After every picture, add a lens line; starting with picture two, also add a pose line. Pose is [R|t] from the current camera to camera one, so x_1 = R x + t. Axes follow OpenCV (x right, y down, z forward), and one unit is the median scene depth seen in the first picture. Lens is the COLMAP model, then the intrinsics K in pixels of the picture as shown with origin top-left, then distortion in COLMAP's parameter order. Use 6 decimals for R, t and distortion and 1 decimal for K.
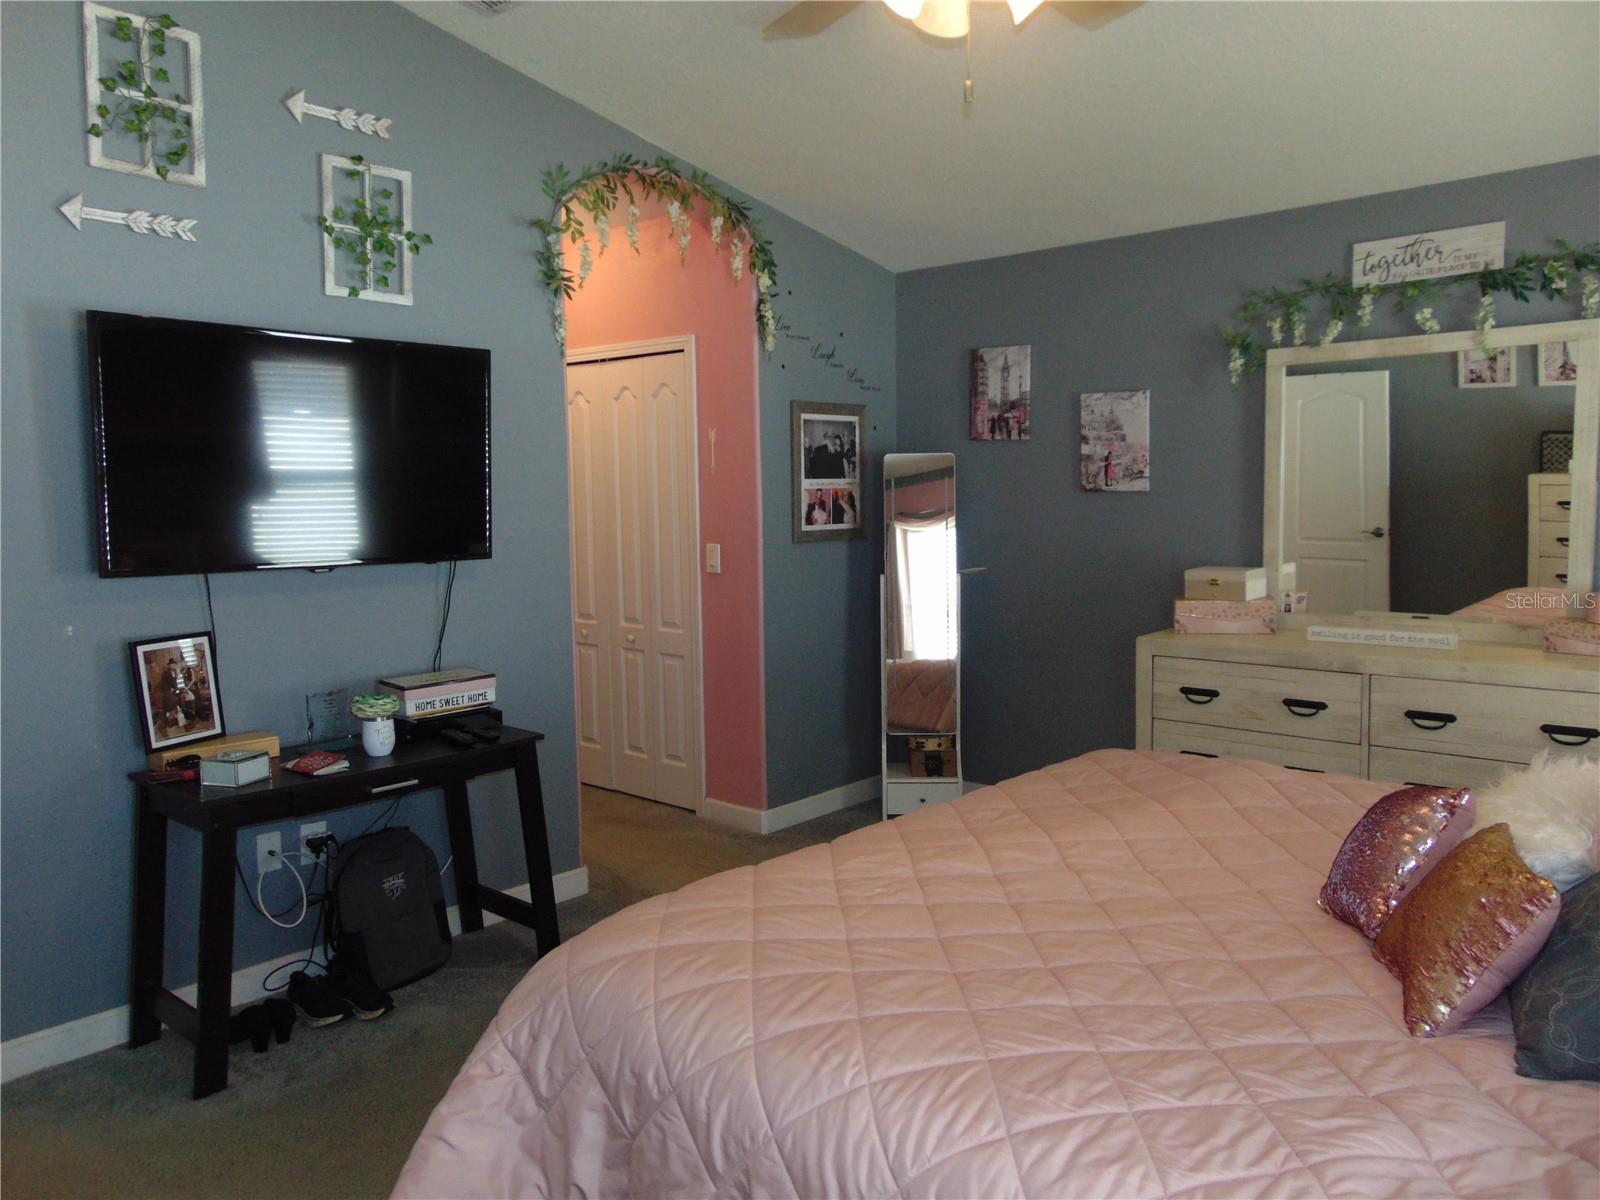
lens RADIAL K [[1210.7, 0, 799.7], [0, 1210.7, 597.8], [0, 0, 1]] dist [-0.013402, 0.038287]
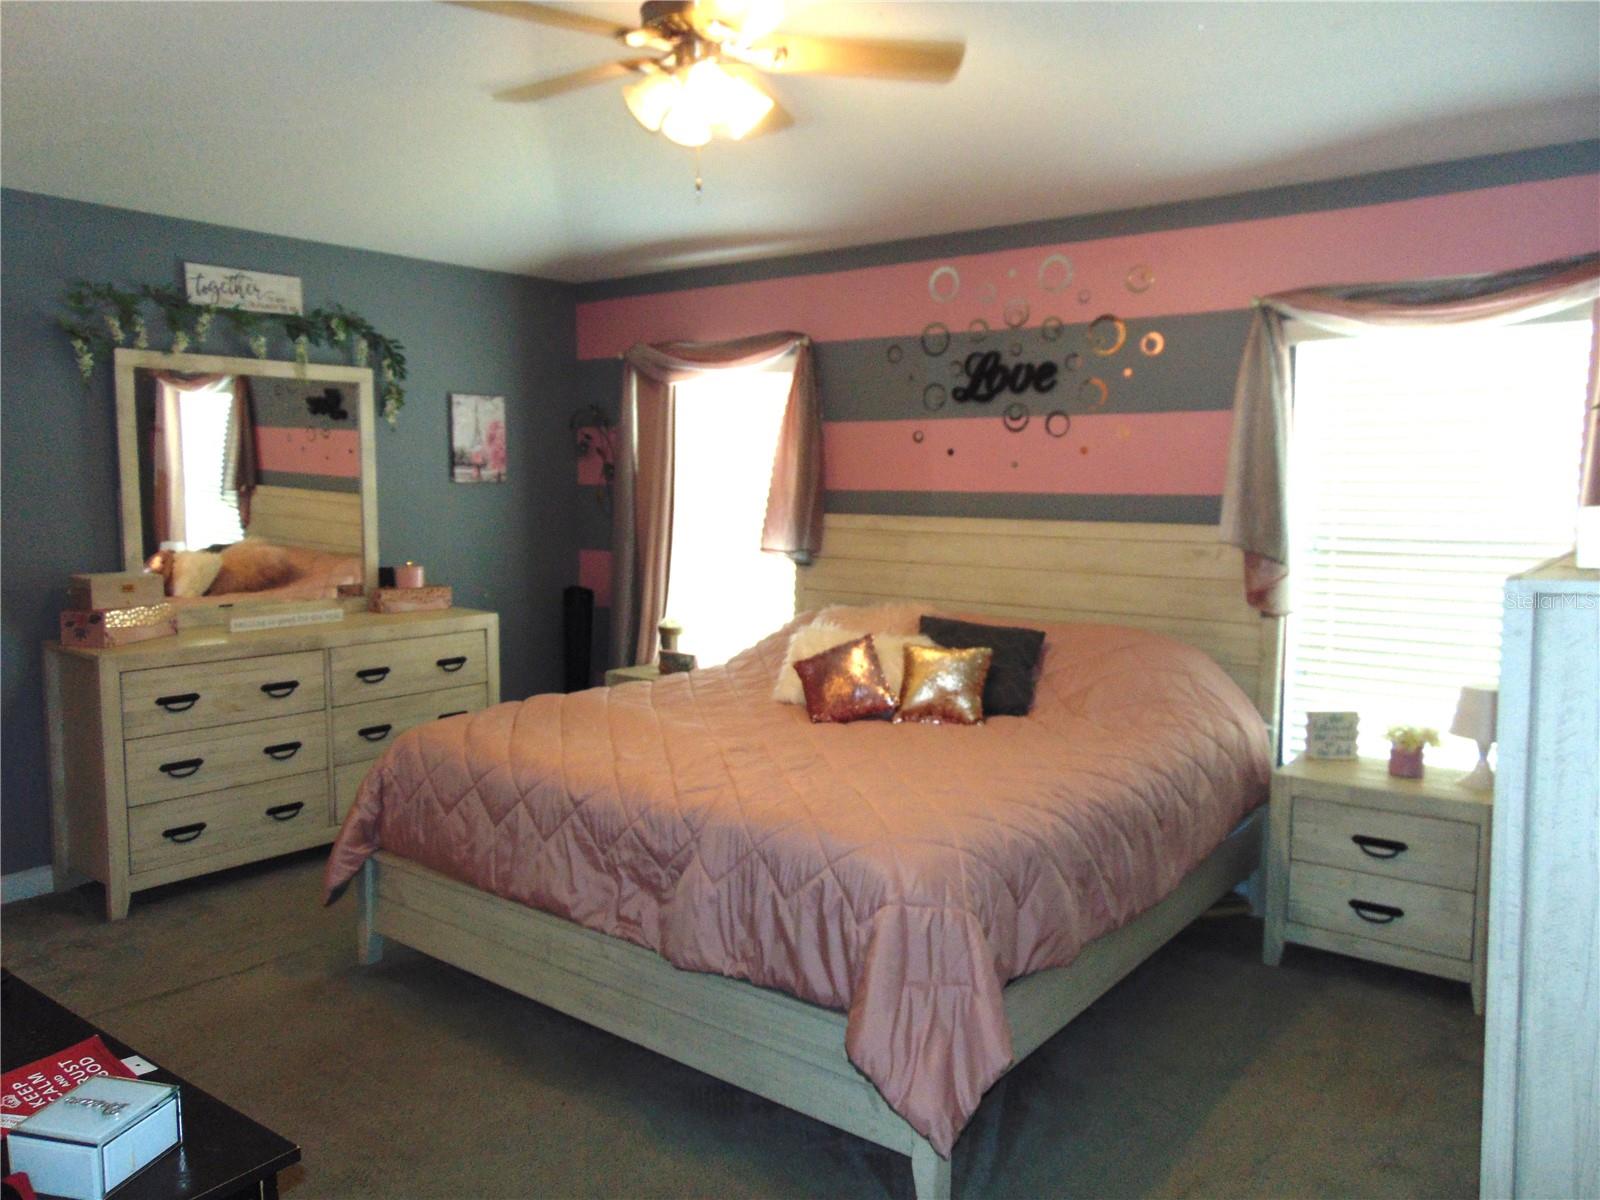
lens RADIAL K [[1210.7, 0, 800.1], [0, 1210.7, 598.4], [0, 0, 1]] dist [-0.013402, 0.038287]
pose [[-0.092950, -0.083149, 0.992193, -0.690336], [0.082593, 0.992429, 0.090906, -0.051088], [-0.992239, 0.090398, -0.085379, 0.591010]]
